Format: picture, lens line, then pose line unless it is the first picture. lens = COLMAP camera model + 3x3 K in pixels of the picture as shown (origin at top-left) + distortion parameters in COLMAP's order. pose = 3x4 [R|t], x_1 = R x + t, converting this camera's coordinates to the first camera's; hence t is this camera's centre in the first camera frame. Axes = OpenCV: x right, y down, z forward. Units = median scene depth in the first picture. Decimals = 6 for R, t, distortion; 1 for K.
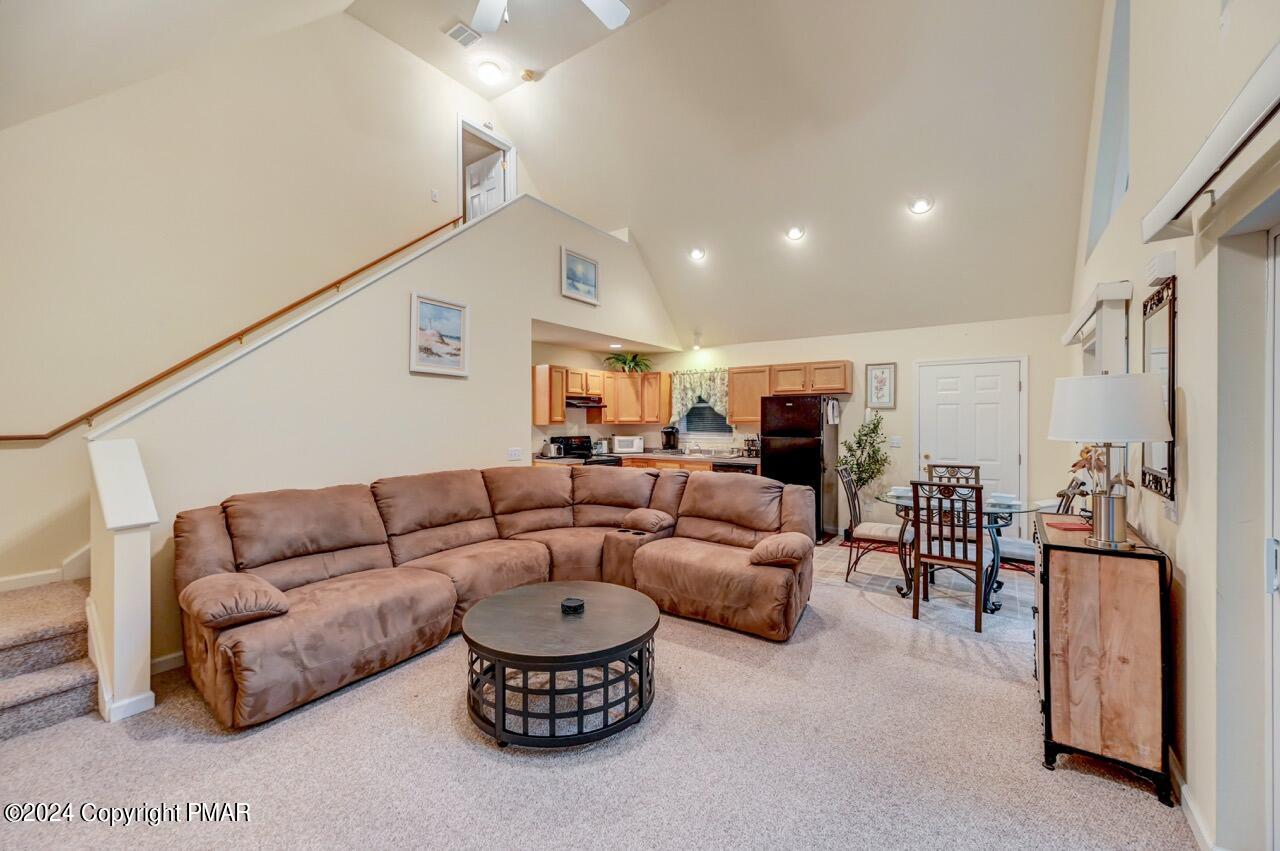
lens RADIAL K [[515.8, 0, 640.1], [0, 515.8, 413.1], [0, 0, 1]] dist [-0.000446, 0.000813]
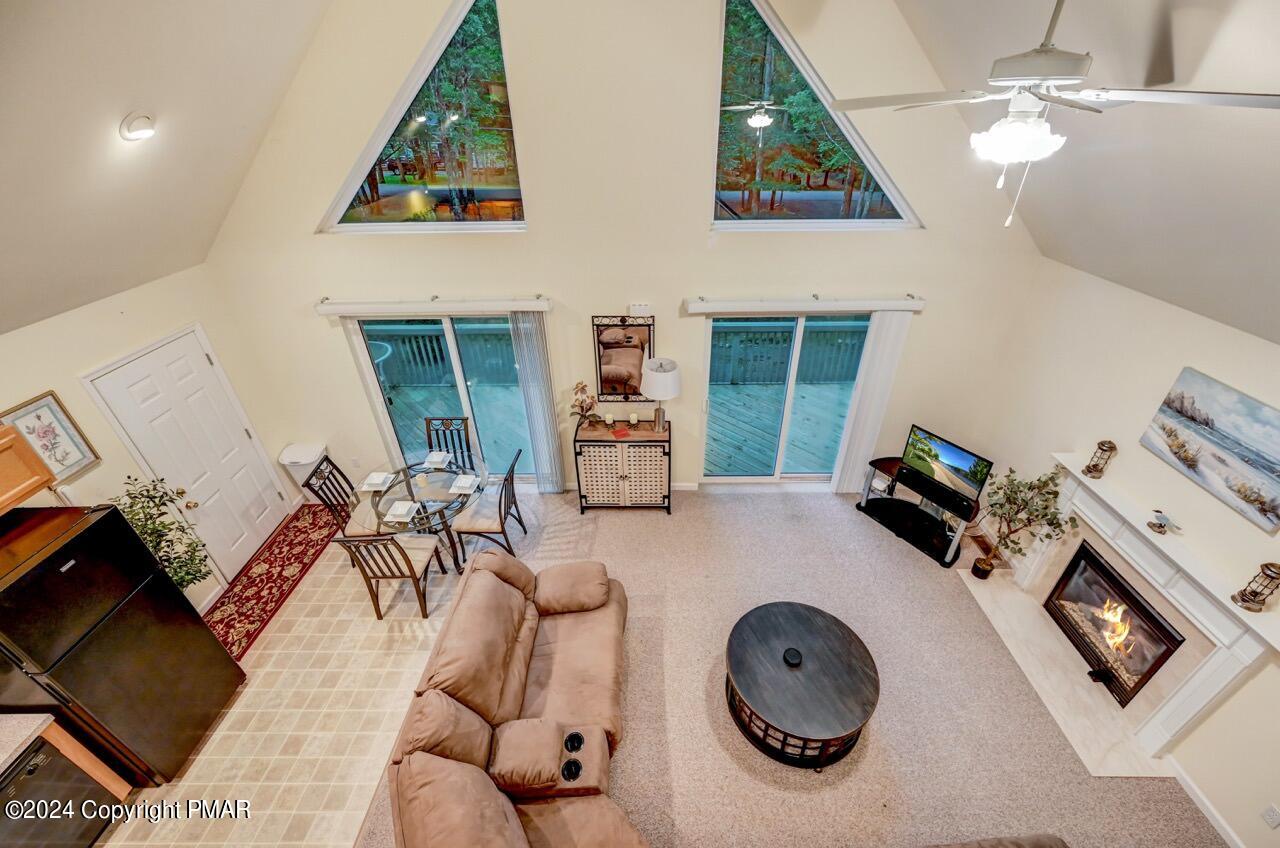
lens RADIAL K [[515.8, 0, 647.5], [0, 515.8, 428.6], [0, 0, 1]] dist [-0.000446, 0.000813]
pose [[-0.566699, -0.435824, 0.699221, -0.209855], [0.004090, 0.847148, 0.531341, -0.289809], [-0.823915, 0.303970, -0.478295, 0.628954]]
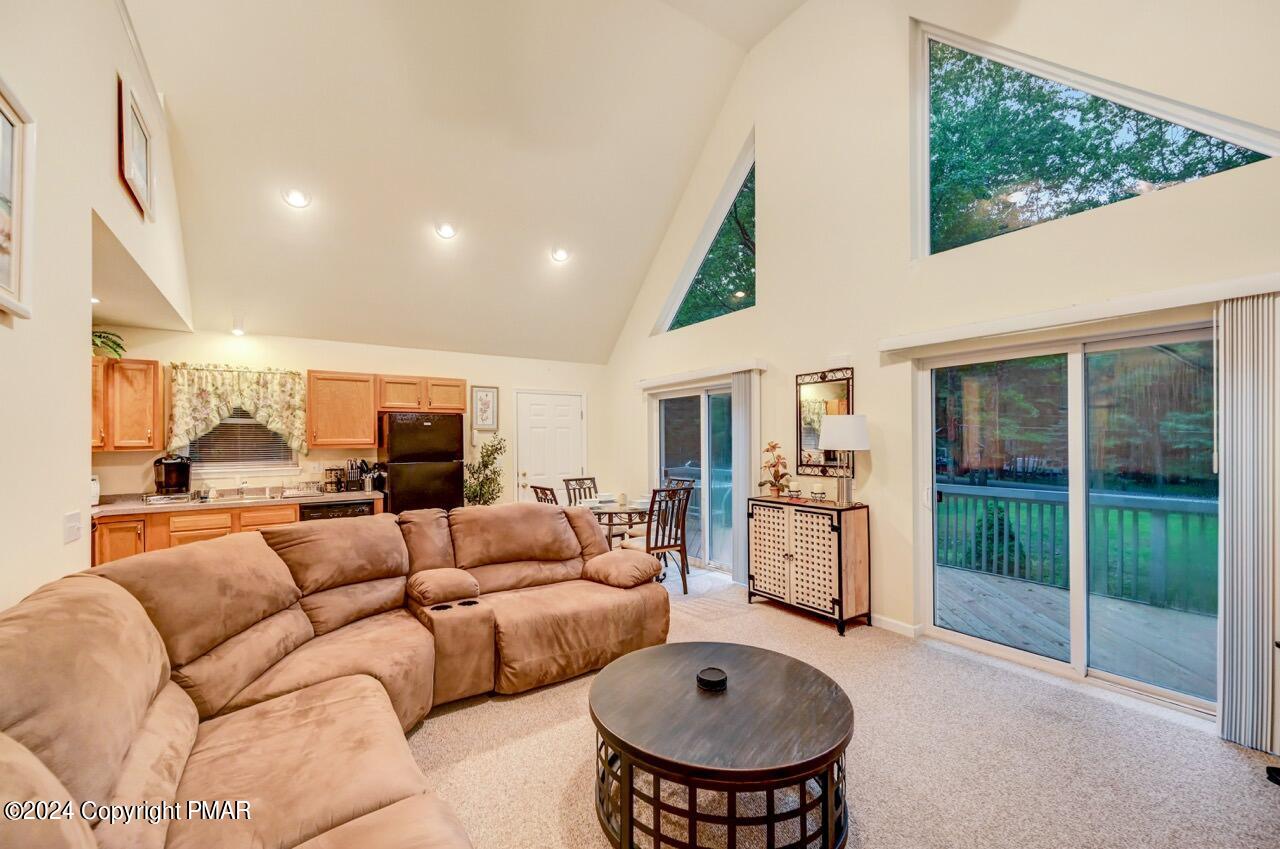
lens RADIAL K [[515.8, 0, 634.2], [0, 515.8, 439.7], [0, 0, 1]] dist [-0.000446, 0.000813]
pose [[0.359504, 0.001167, 0.933143, -0.321455], [-0.005385, 0.999985, 0.000824, 0.005676], [-0.933128, -0.005321, 0.359505, 0.300881]]
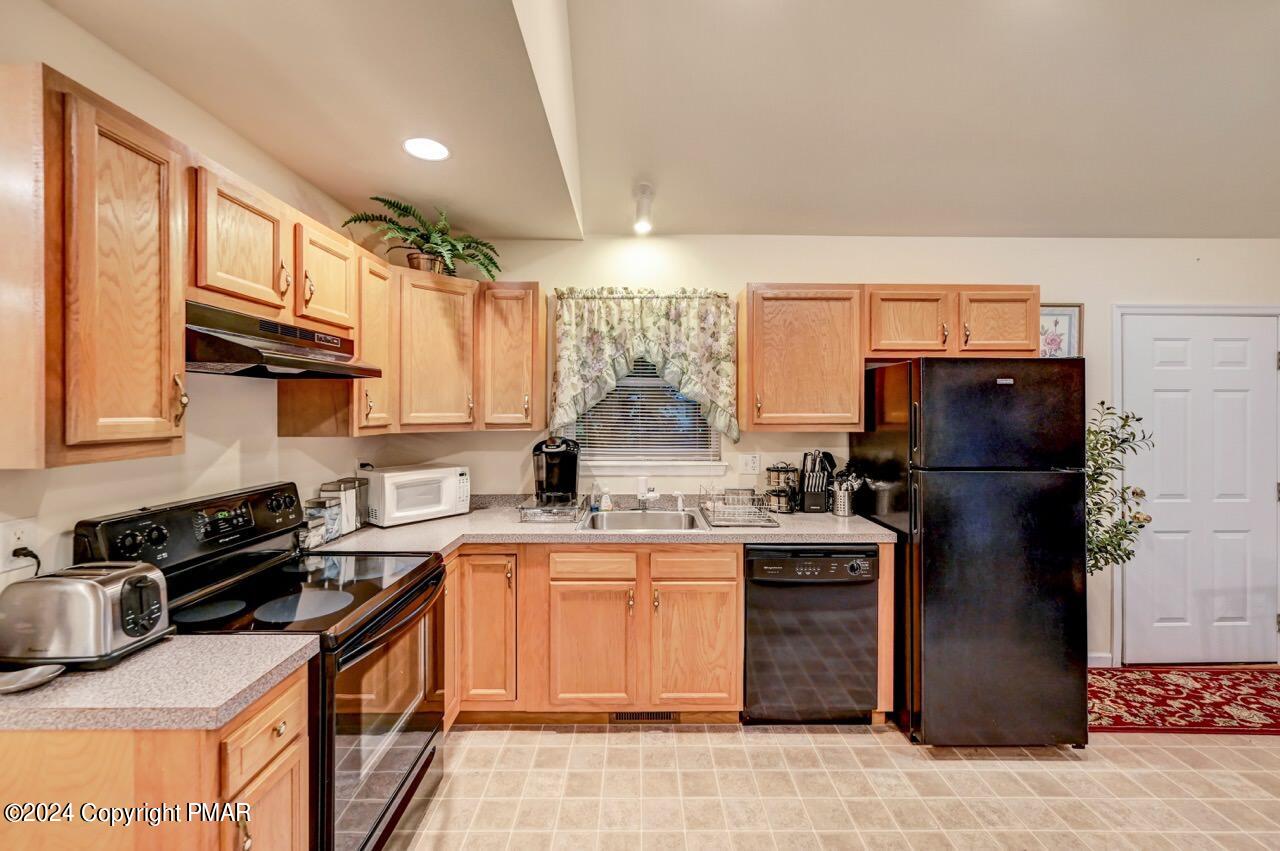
lens RADIAL K [[515.8, 0, 641.5], [0, 515.8, 409.4], [0, 0, 1]] dist [-0.000446, 0.000813]
pose [[0.812321, 0.002558, 0.583205, -0.110826], [-0.012424, 0.999839, 0.012919, 0.000980], [-0.583078, -0.017741, 0.812222, 0.700173]]
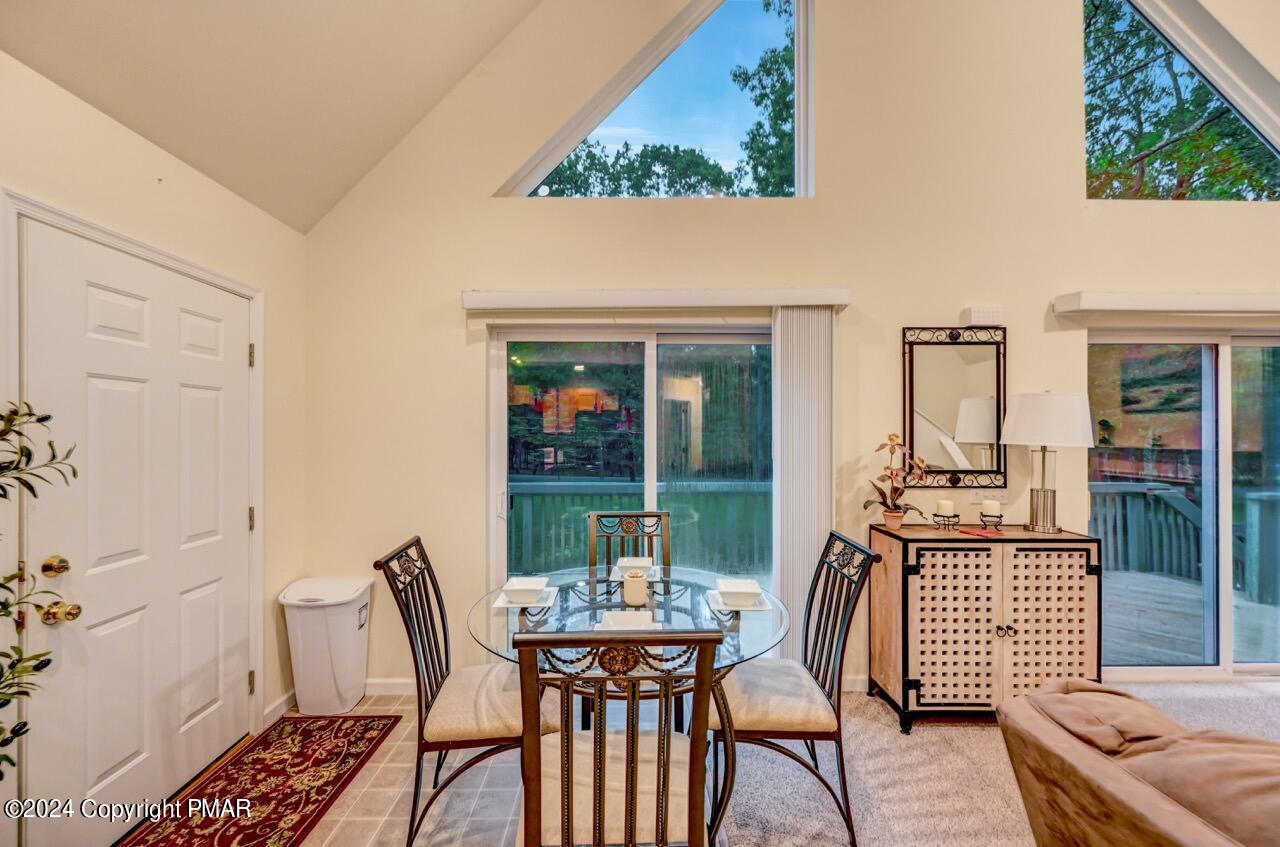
lens RADIAL K [[515.8, 0, 627.8], [0, 515.8, 431.2], [0, 0, 1]] dist [-0.000446, 0.000813]
pose [[-0.580517, 0.006128, 0.814225, 0.133634], [-0.009658, 0.999850, -0.014411, 0.012510], [-0.814191, -0.016230, -0.580370, 0.733147]]
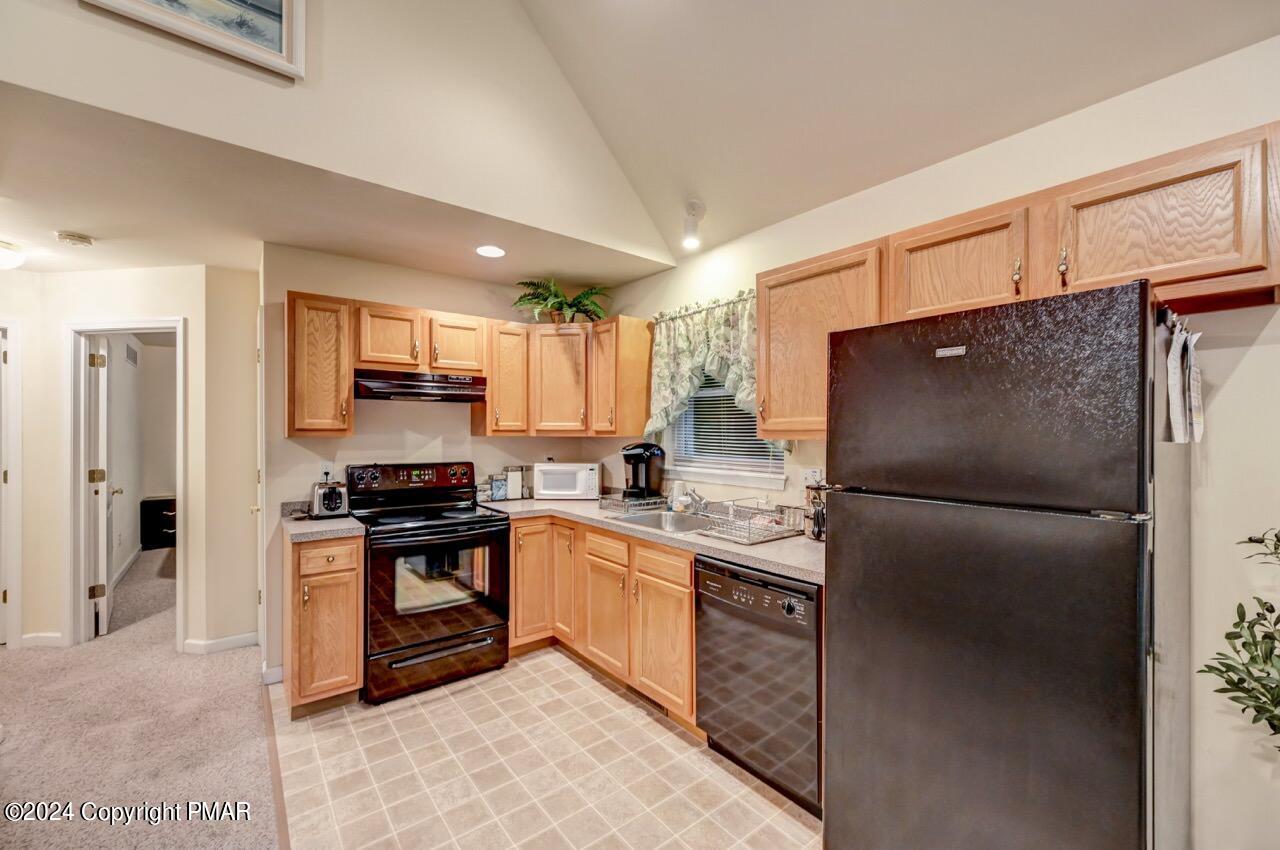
lens RADIAL K [[515.8, 0, 643.4], [0, 515.8, 430.7], [0, 0, 1]] dist [-0.000446, 0.000813]
pose [[0.959507, 0.002390, -0.281674, 0.187129], [0.001207, 0.999920, 0.012593, 0.010944], [0.281681, -0.012423, 0.959428, 0.617366]]
